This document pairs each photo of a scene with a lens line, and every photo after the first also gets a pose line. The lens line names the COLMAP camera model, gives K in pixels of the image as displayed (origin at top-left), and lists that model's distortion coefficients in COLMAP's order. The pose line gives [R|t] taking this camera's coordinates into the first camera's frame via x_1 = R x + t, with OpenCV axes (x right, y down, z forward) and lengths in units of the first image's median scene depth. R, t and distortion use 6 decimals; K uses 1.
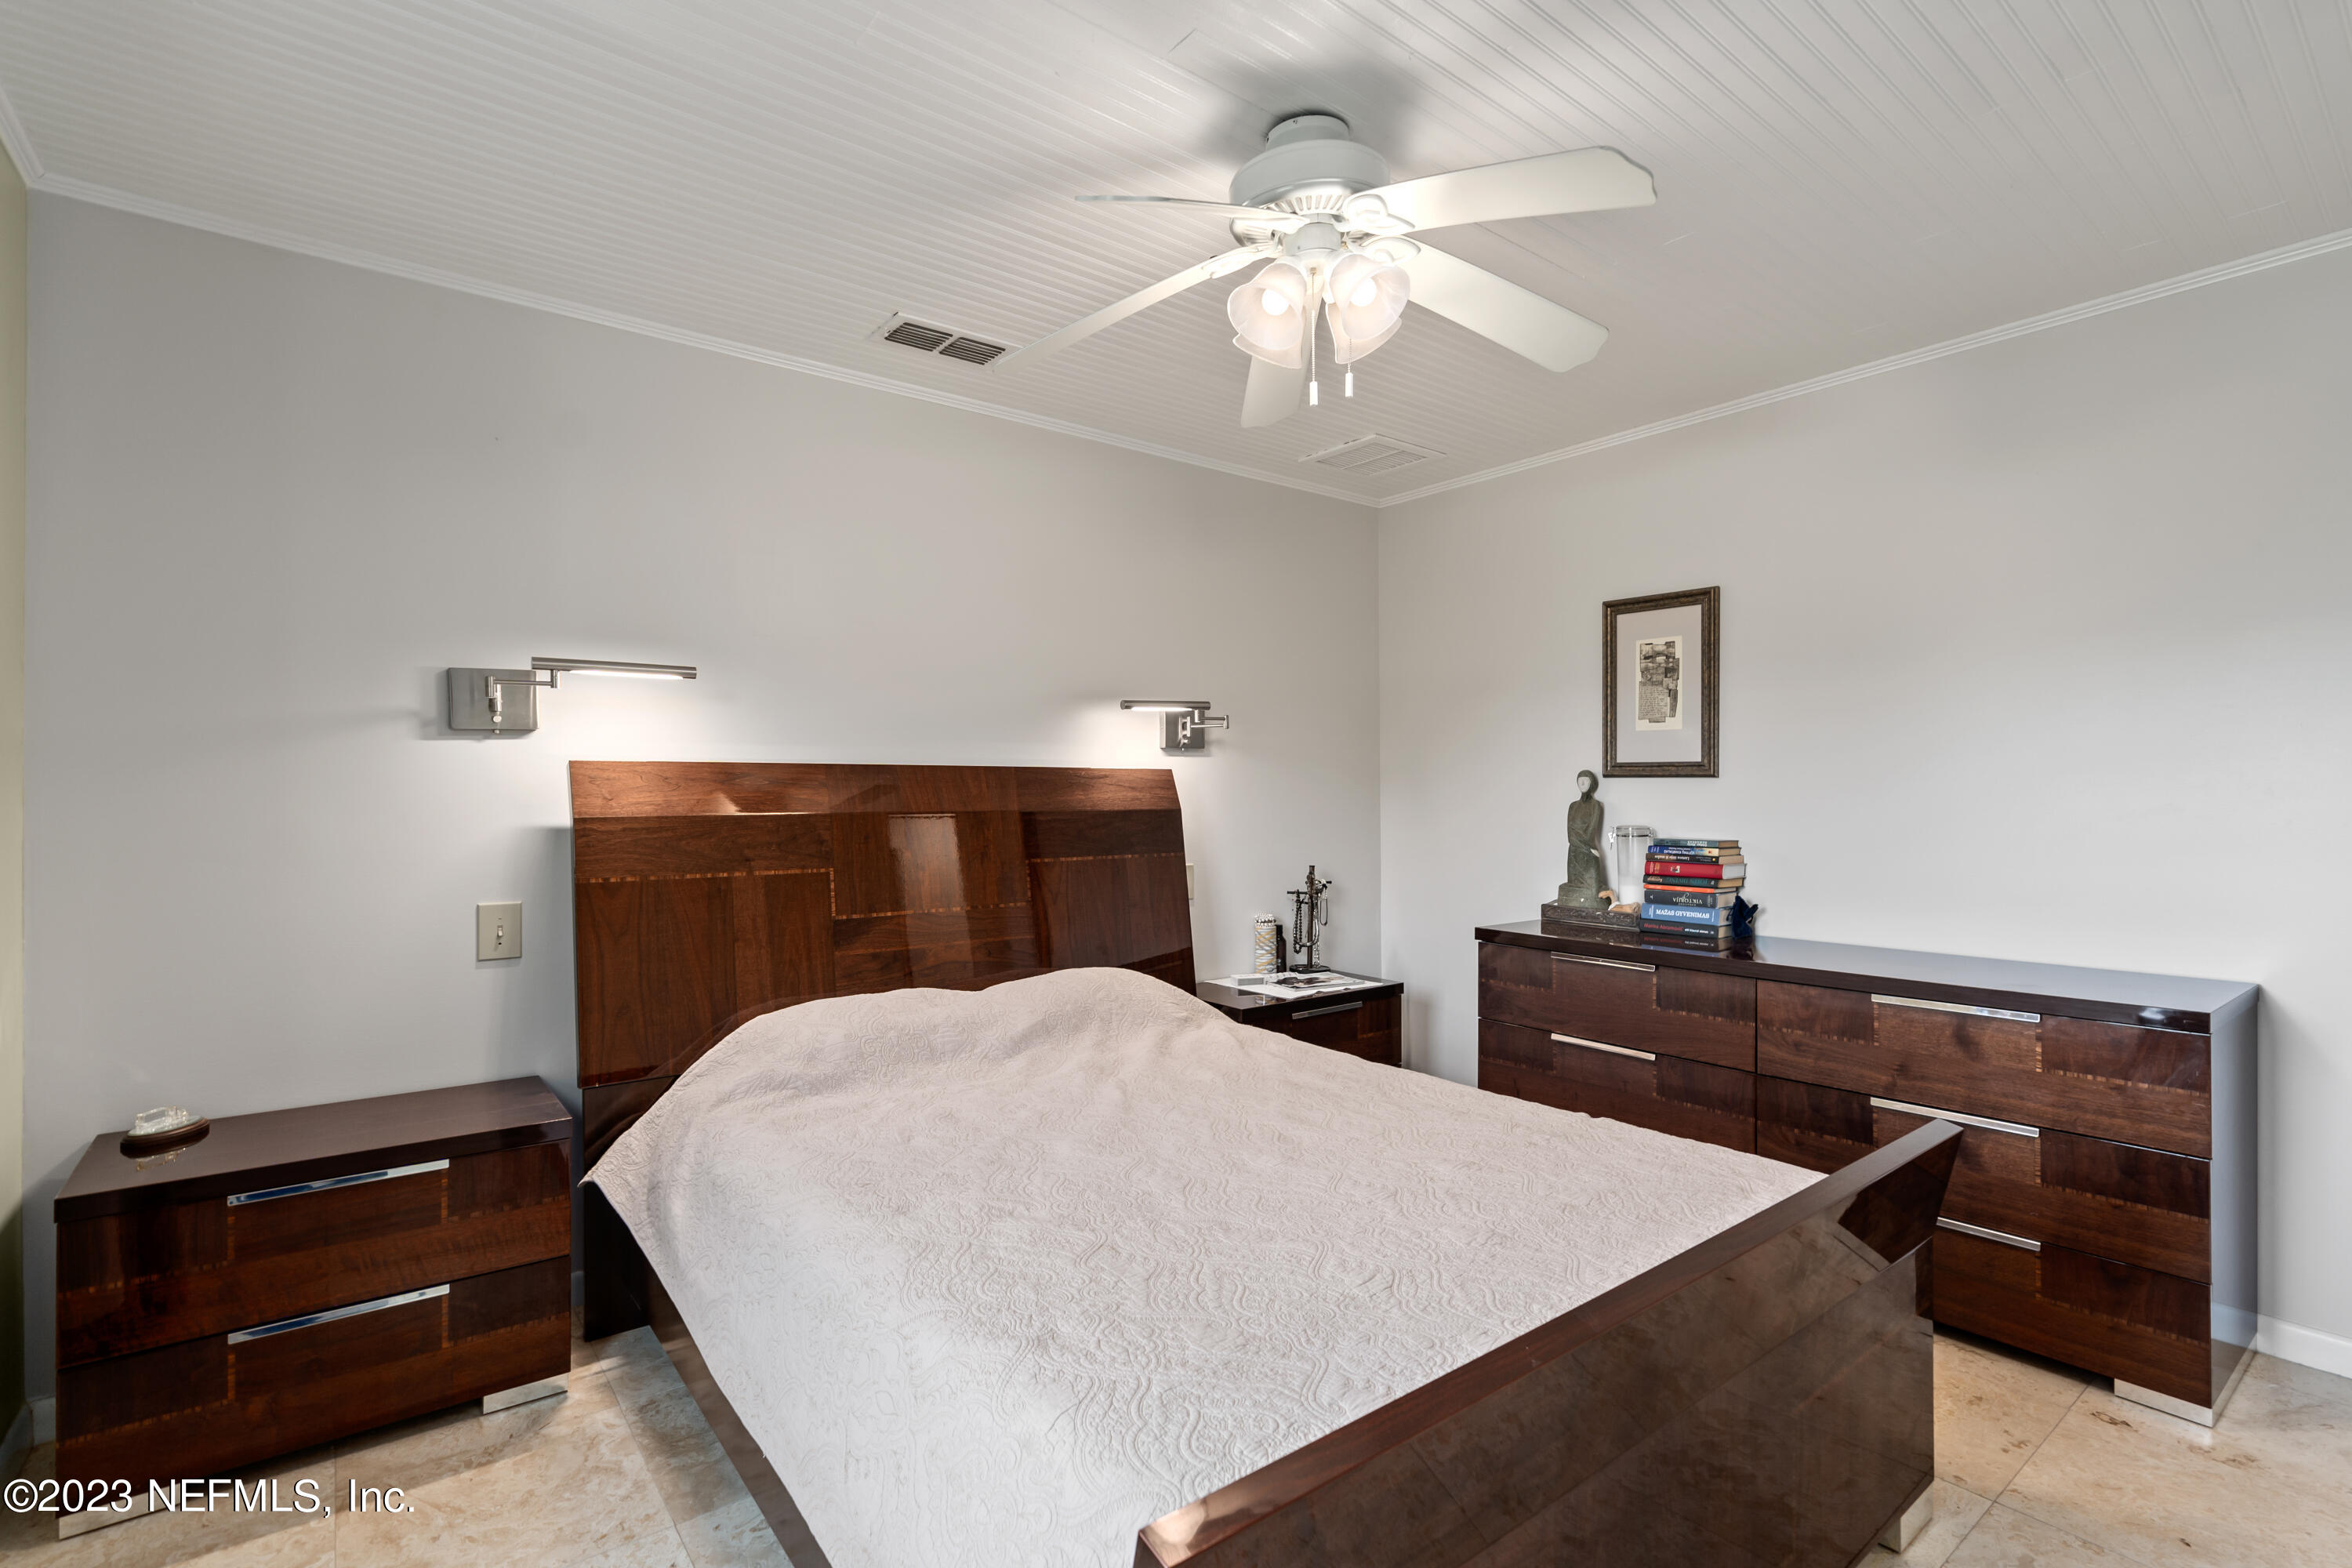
lens RADIAL K [[1090.4, 0, 1190.8], [0, 1090.4, 789.5], [0, 0, 1]] dist [-0.005815, 0.003138]
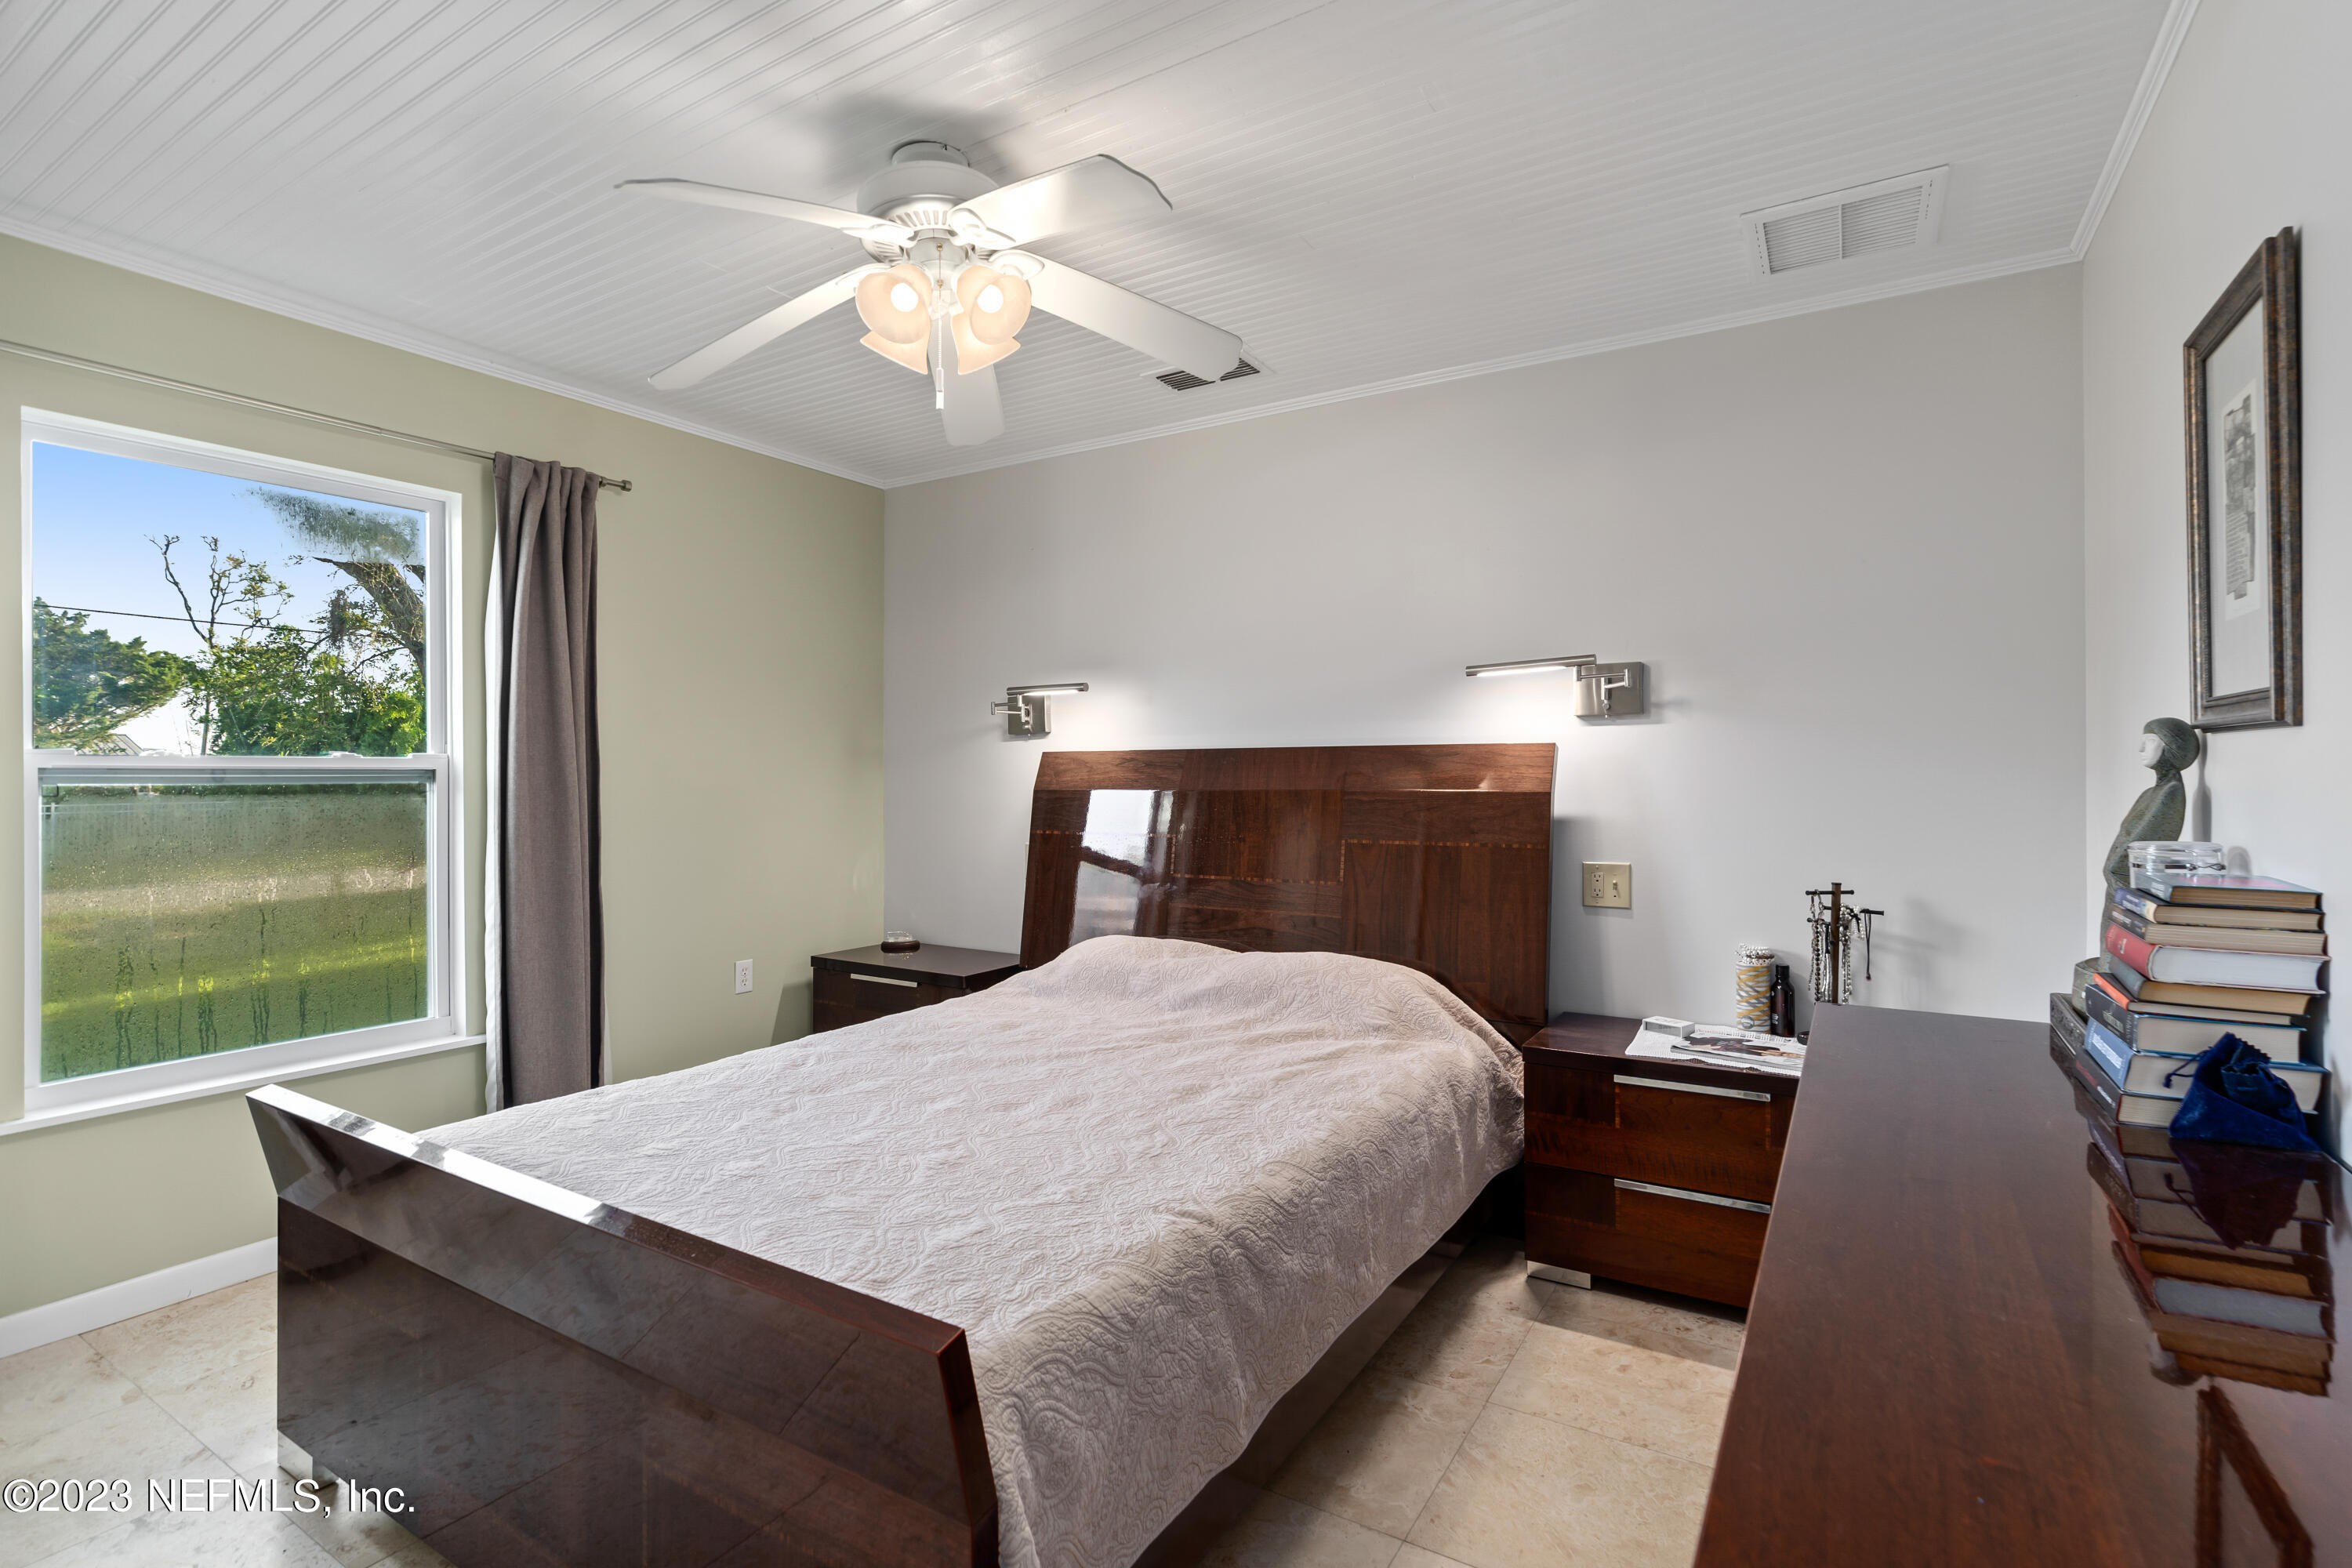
lens RADIAL K [[1090.4, 0, 1198.3], [0, 1090.4, 782.8], [0, 0, 1]] dist [-0.005815, 0.003138]
pose [[0.348265, 0.007877, -0.937363, 0.685233], [0.007854, 0.999905, 0.011321, 0.000123], [0.937363, -0.011305, 0.348170, 0.491024]]
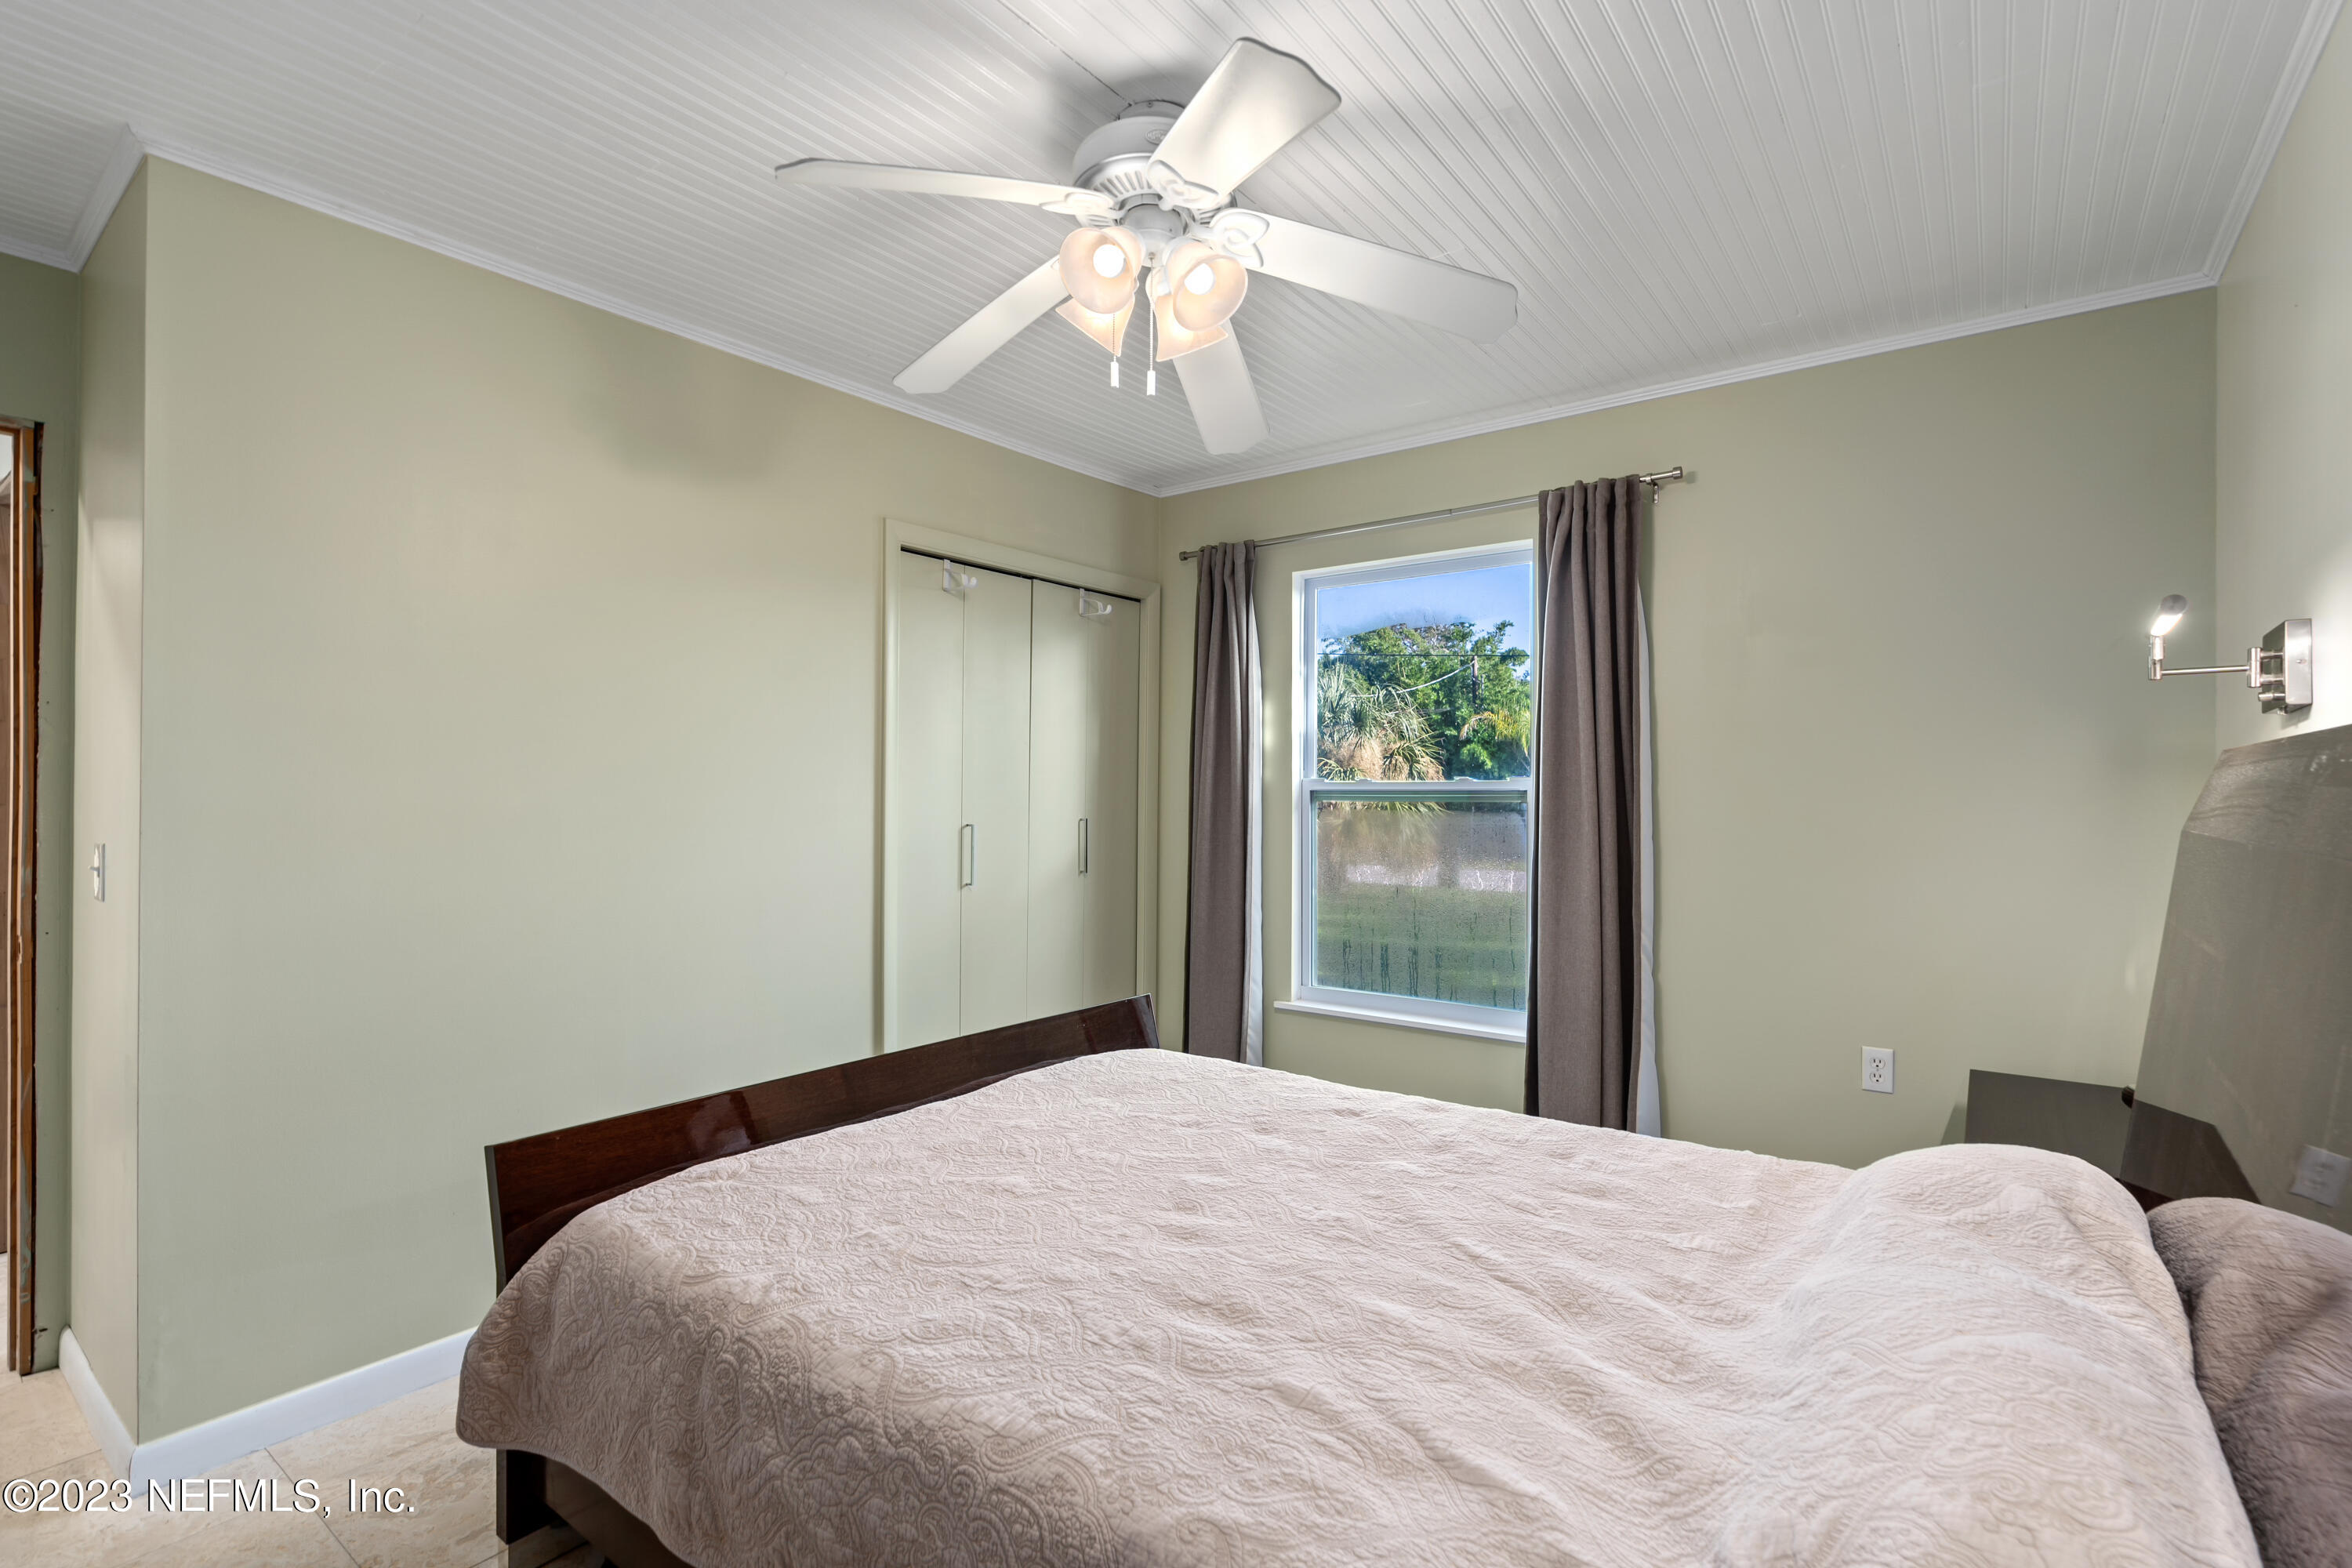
lens RADIAL K [[1090.4, 0, 1185.8], [0, 1090.4, 788.1], [0, 0, 1]] dist [-0.005815, 0.003138]
pose [[-0.966122, 0.002150, -0.258078, 0.186608], [0.004772, 0.999943, -0.009533, 0.000511], [0.258043, -0.010441, -0.966077, 1.111014]]
